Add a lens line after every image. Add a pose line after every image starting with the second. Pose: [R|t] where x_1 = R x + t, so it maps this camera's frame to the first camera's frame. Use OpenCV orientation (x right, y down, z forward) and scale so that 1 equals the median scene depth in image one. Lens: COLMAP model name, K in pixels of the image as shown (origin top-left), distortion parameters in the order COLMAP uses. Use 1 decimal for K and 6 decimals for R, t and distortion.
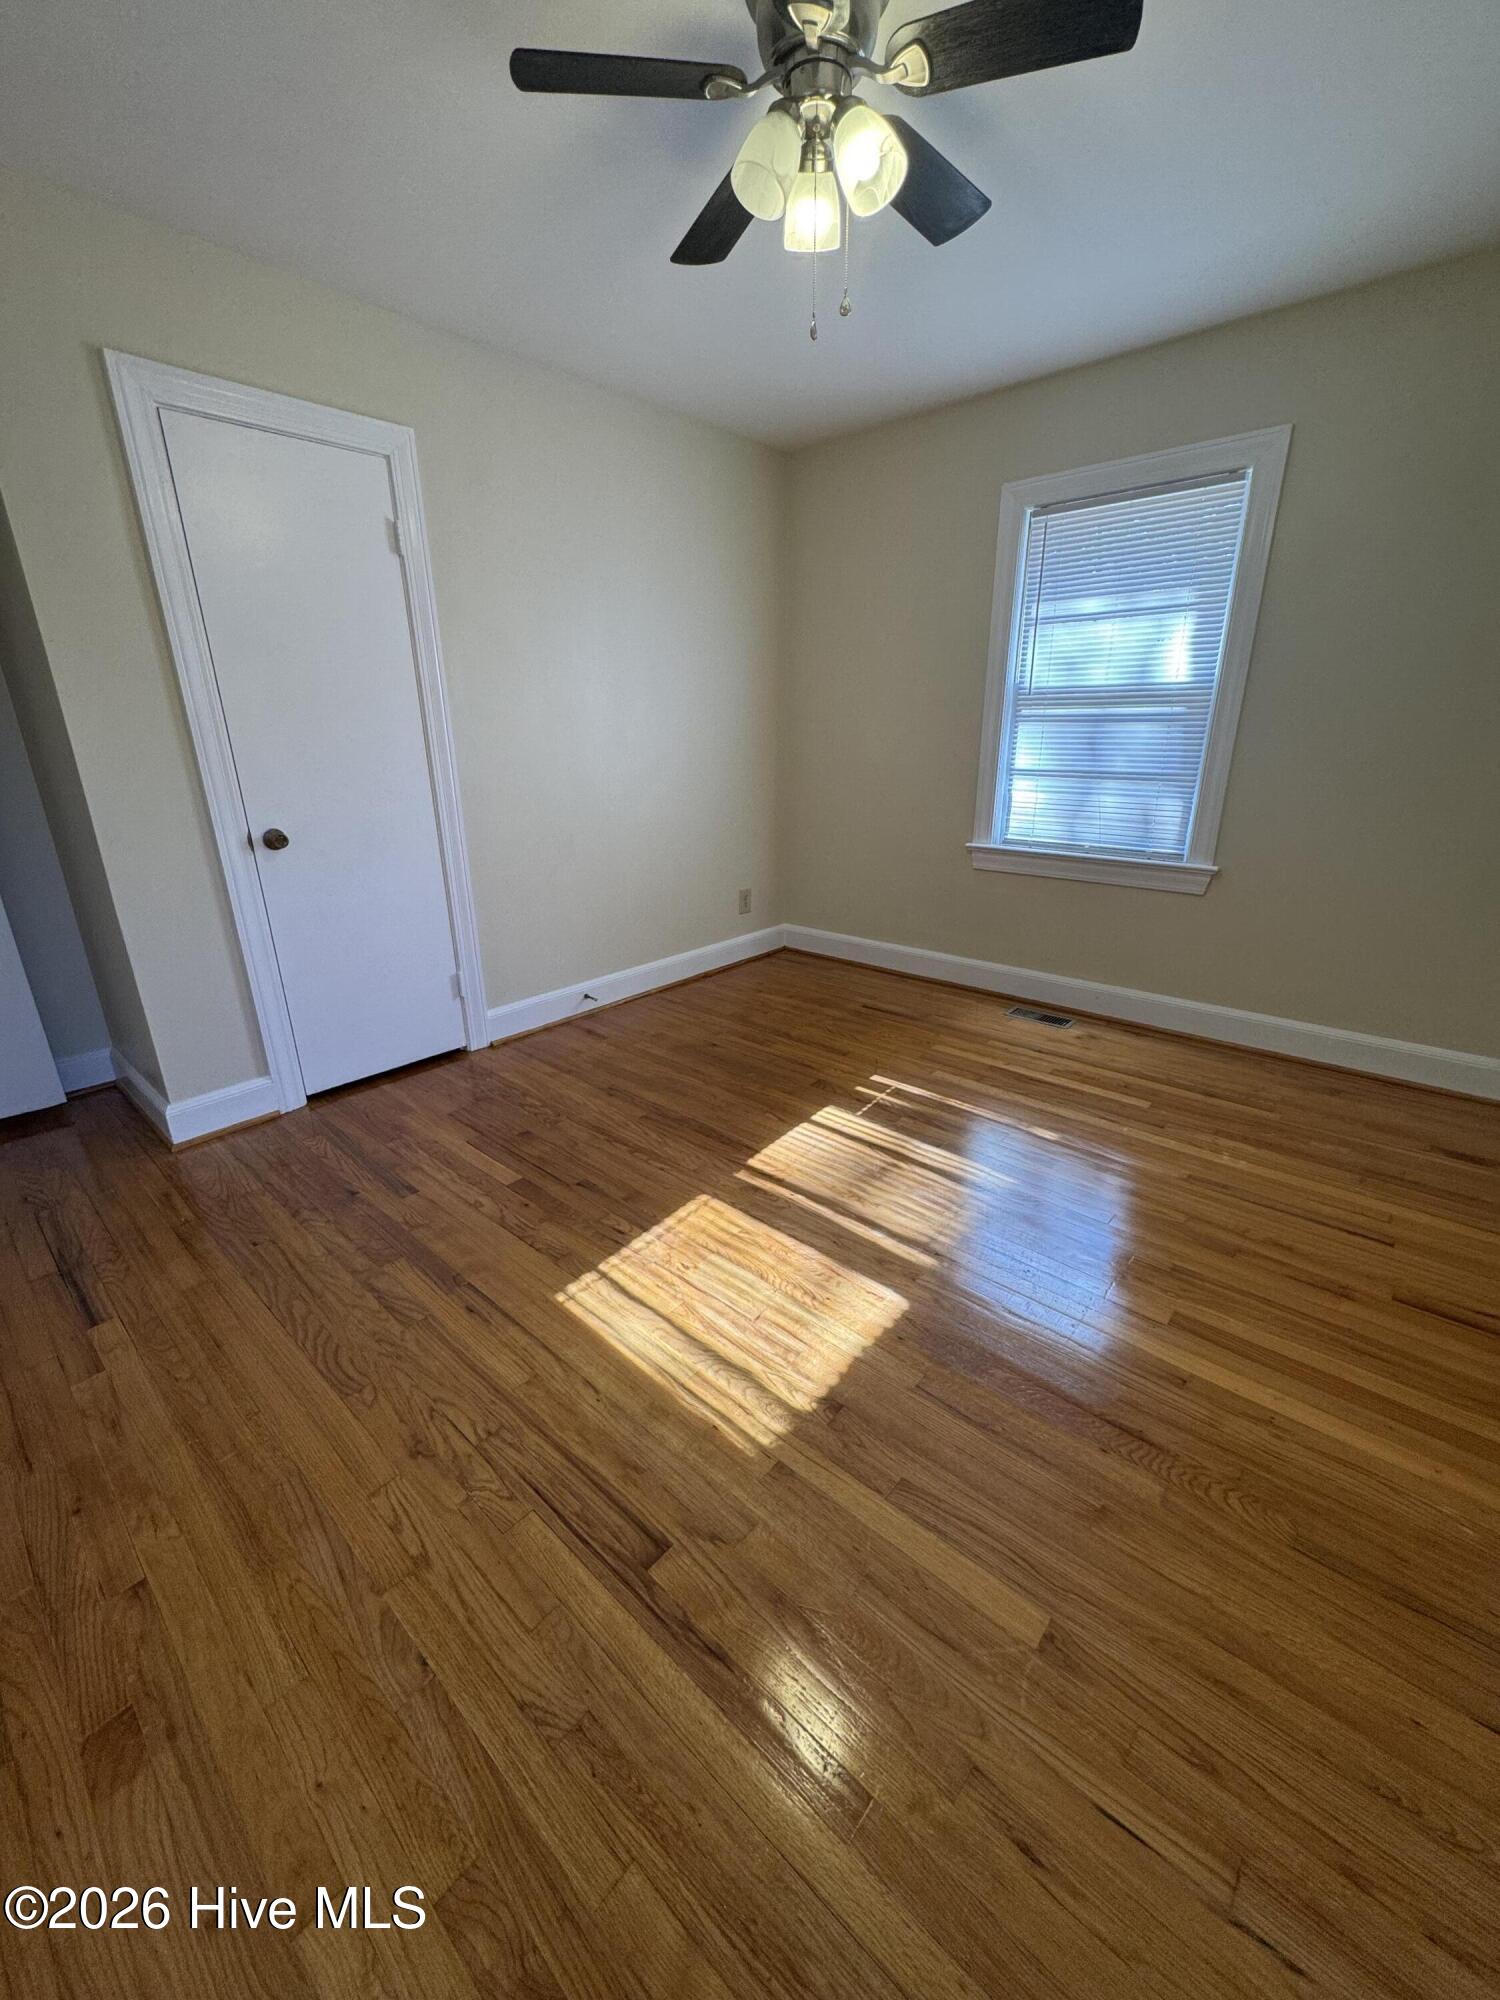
lens RADIAL K [[794.0, 0, 750.4], [0, 794.0, 1001.6], [0, 0, 1]] dist [-0.003162, 0.000947]
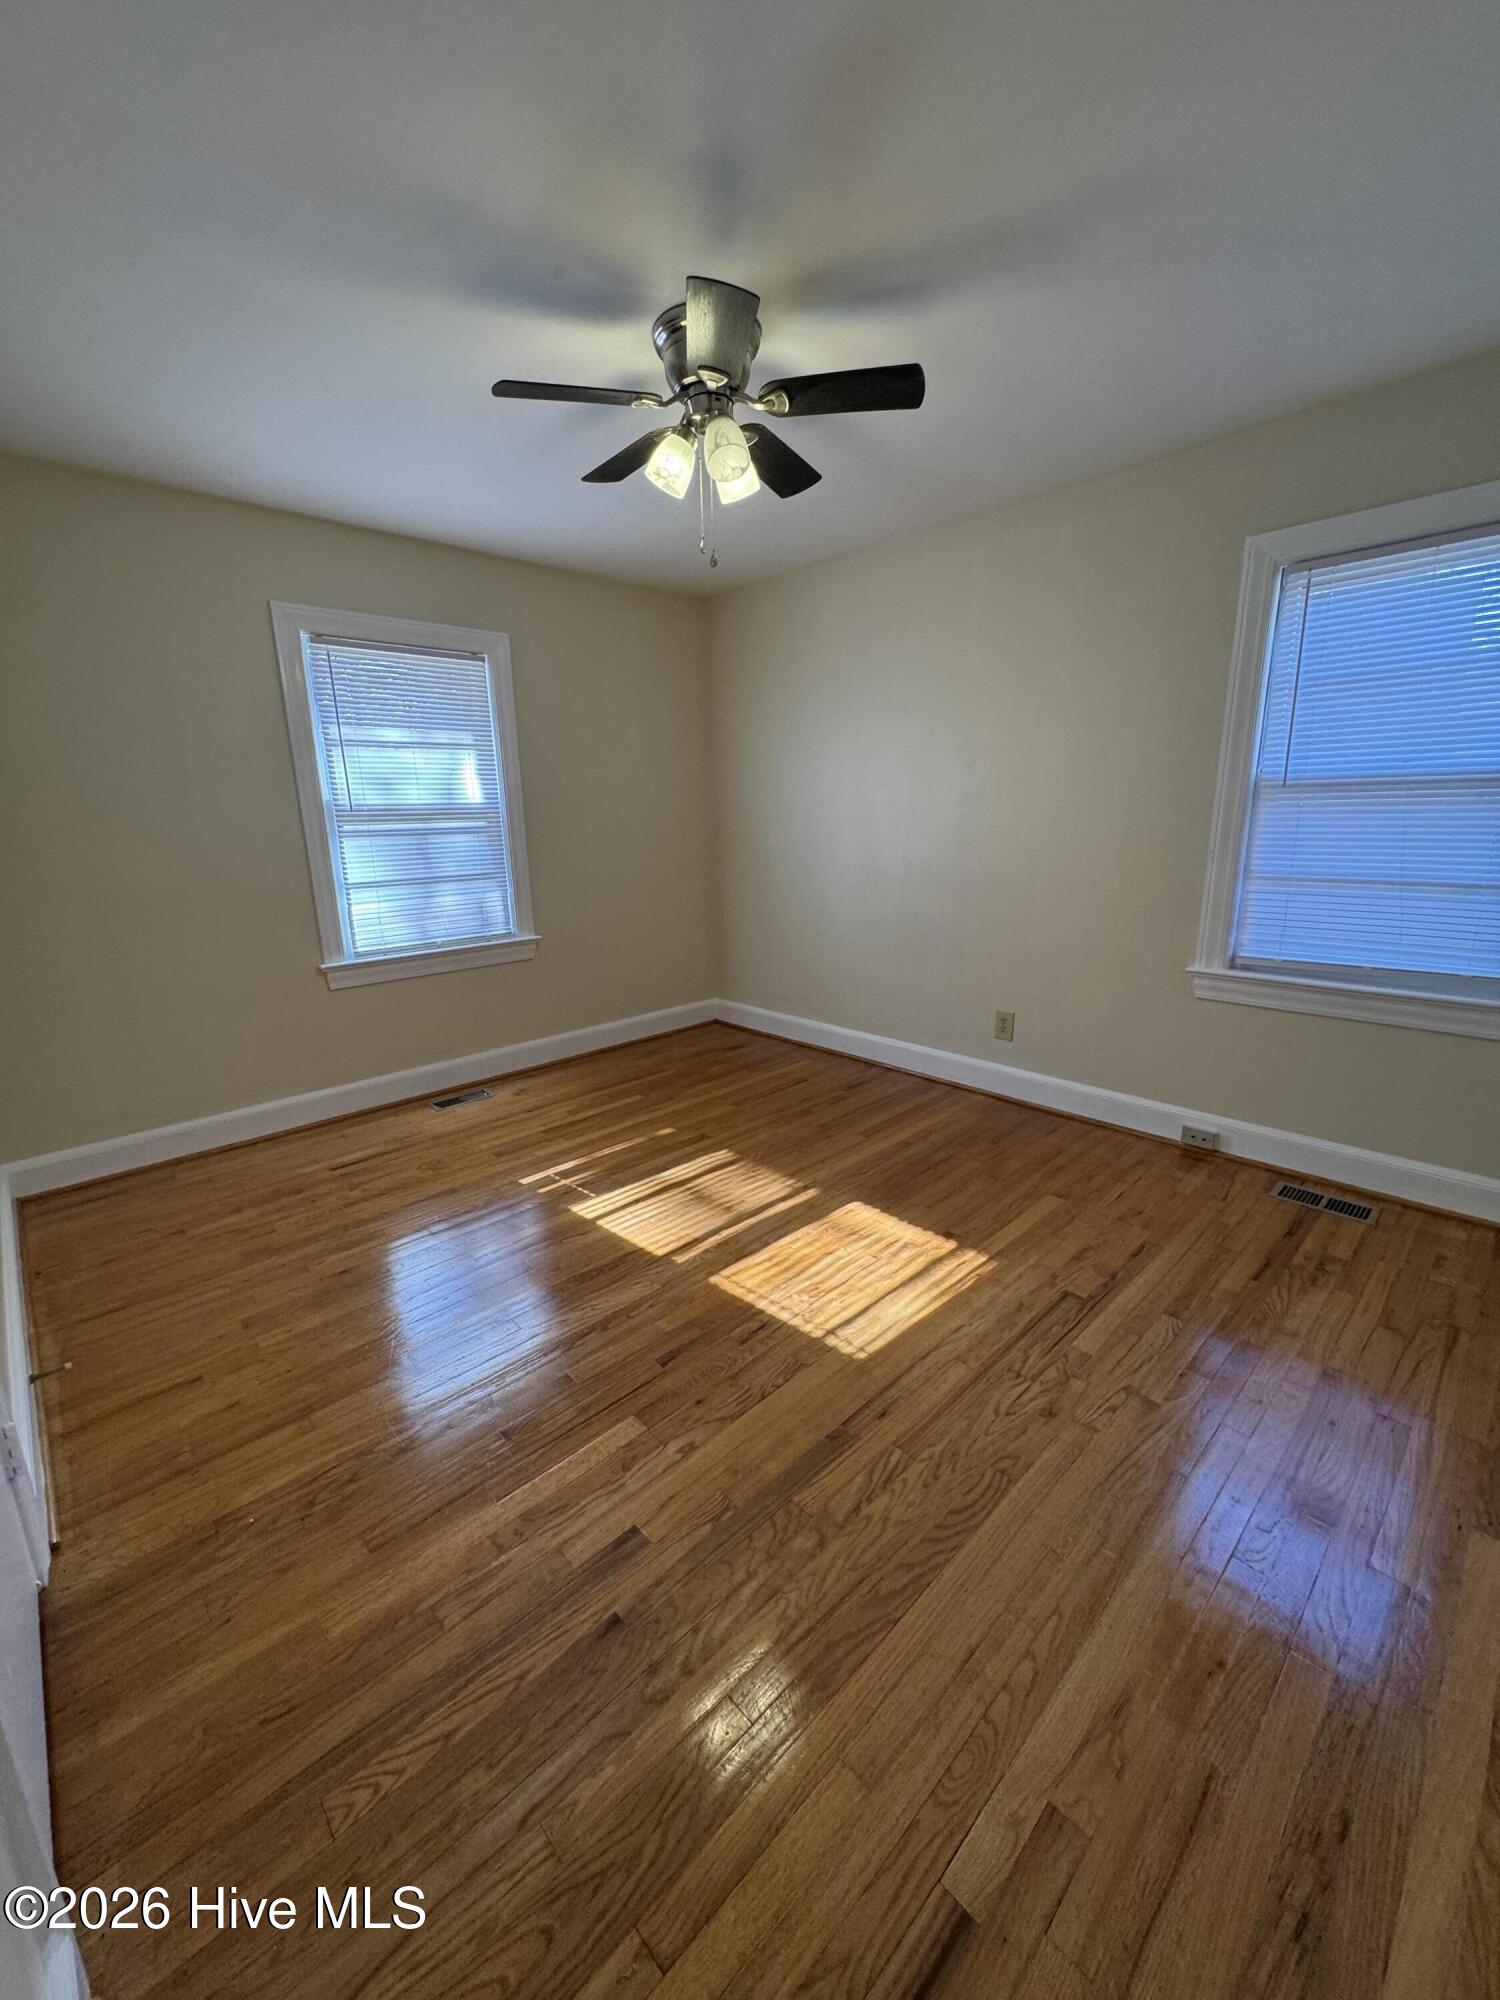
lens RADIAL K [[794.0, 0, 747.8], [0, 794.0, 1001.9], [0, 0, 1]] dist [-0.003162, 0.000947]
pose [[0.083266, -0.227680, 0.970169, -0.881830], [0.347667, 0.919017, 0.185837, -0.238683], [-0.933914, 0.321822, 0.155680, 0.610201]]
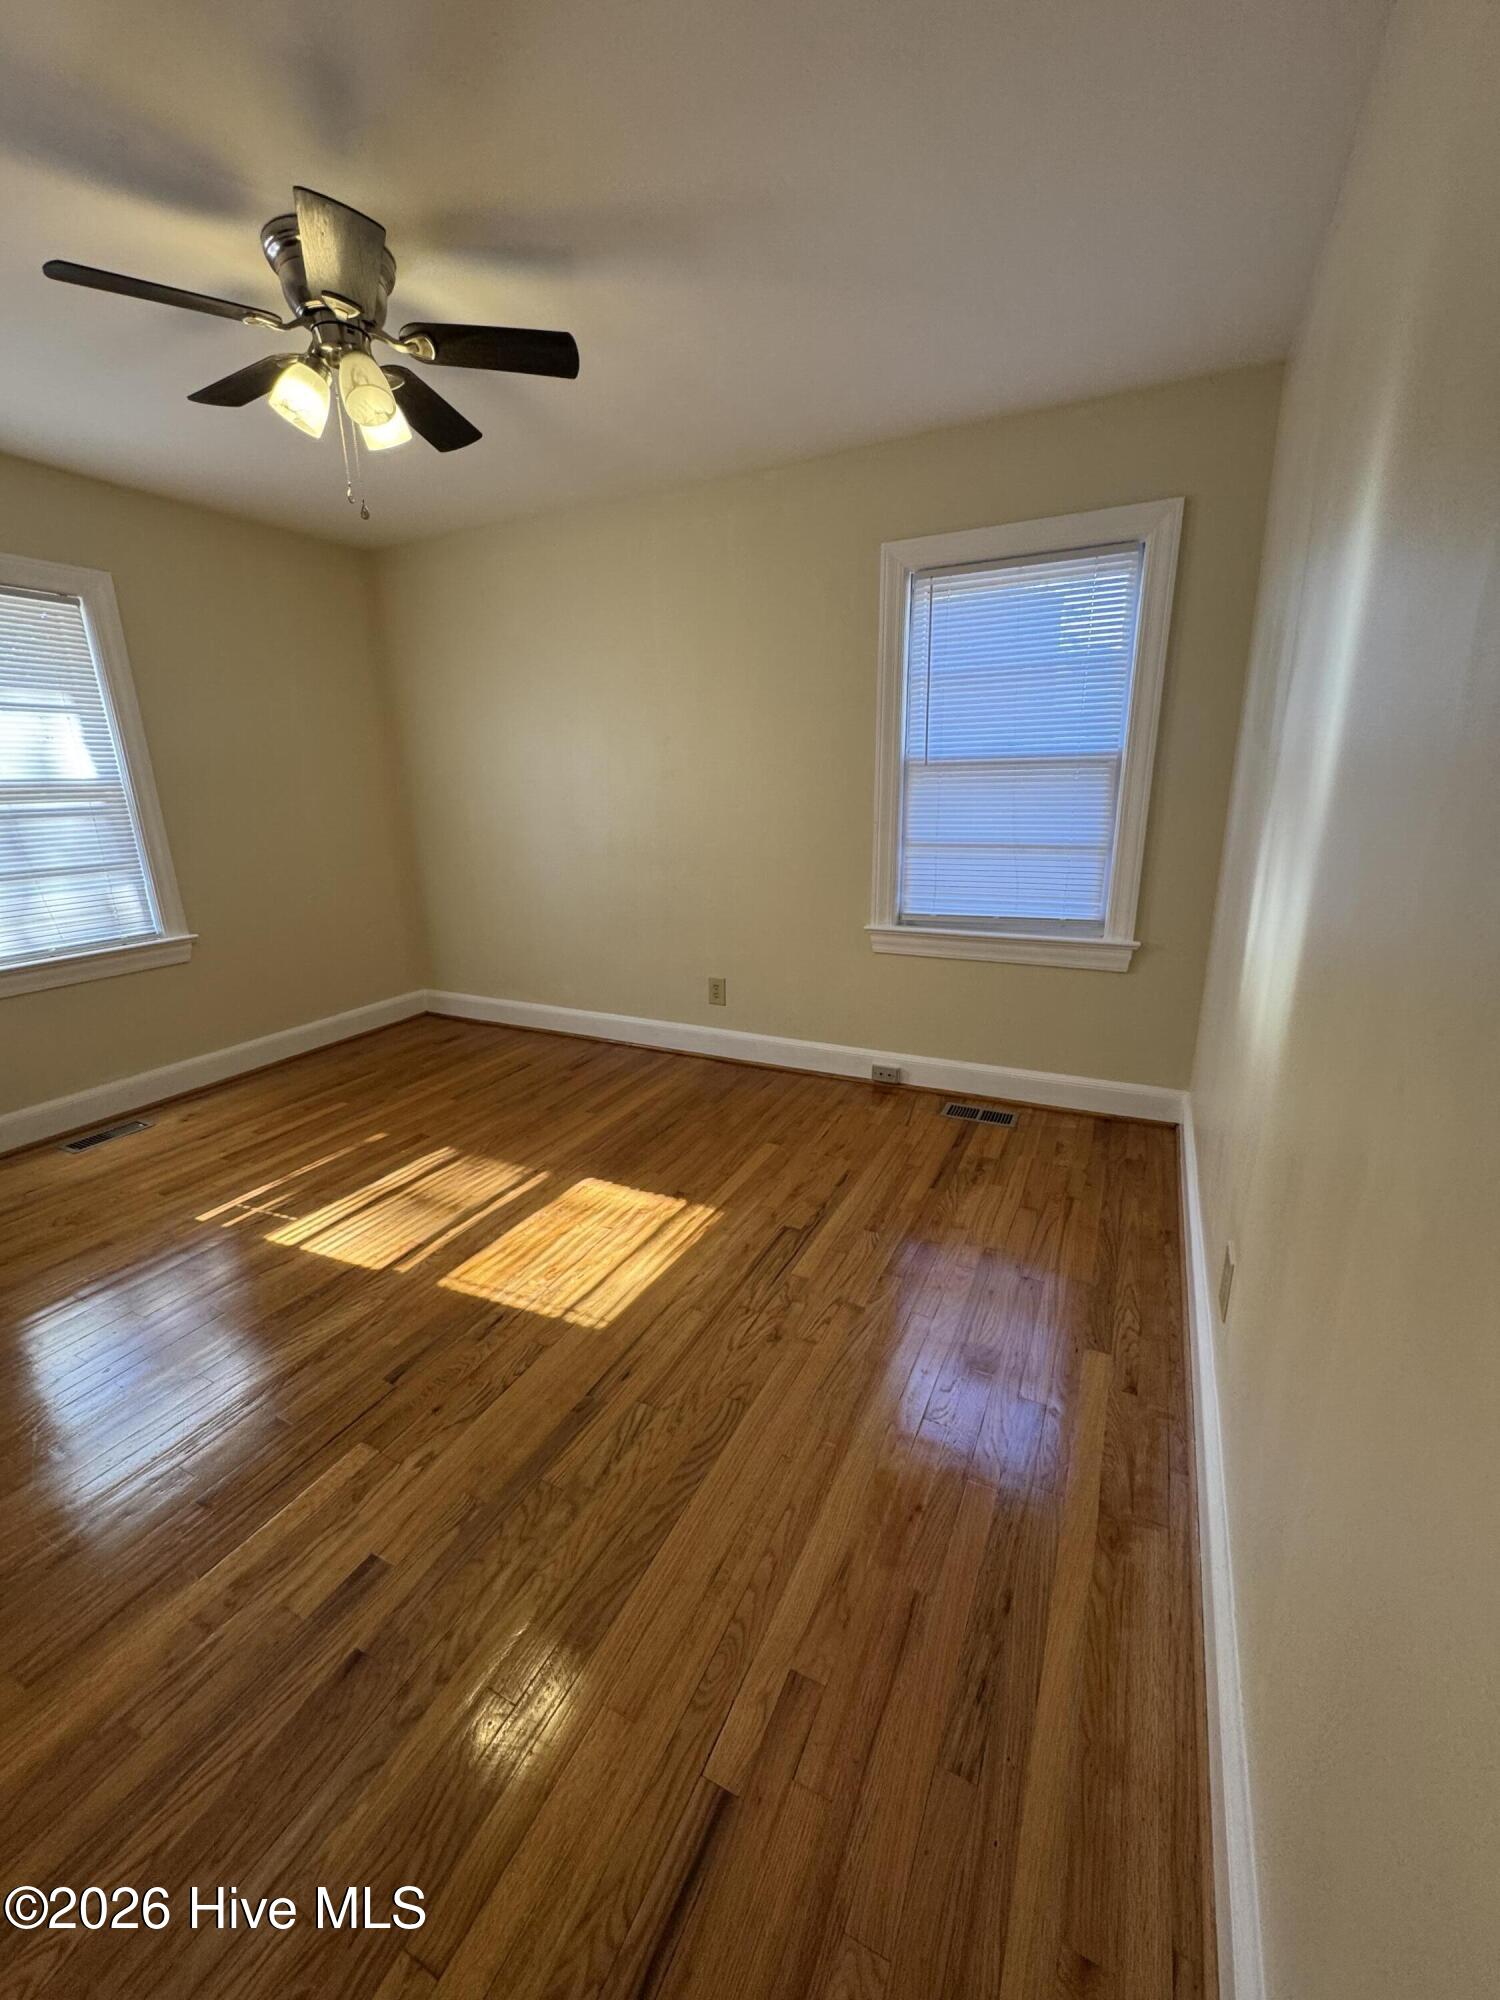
lens RADIAL K [[794.0, 0, 746.3], [0, 794.0, 1002.4], [0, 0, 1]] dist [-0.003162, 0.000947]
pose [[-0.262437, -0.247414, 0.932691, -0.895817], [0.339921, 0.880909, 0.329323, -0.233355], [-0.903095, 0.403468, -0.147081, 0.594620]]
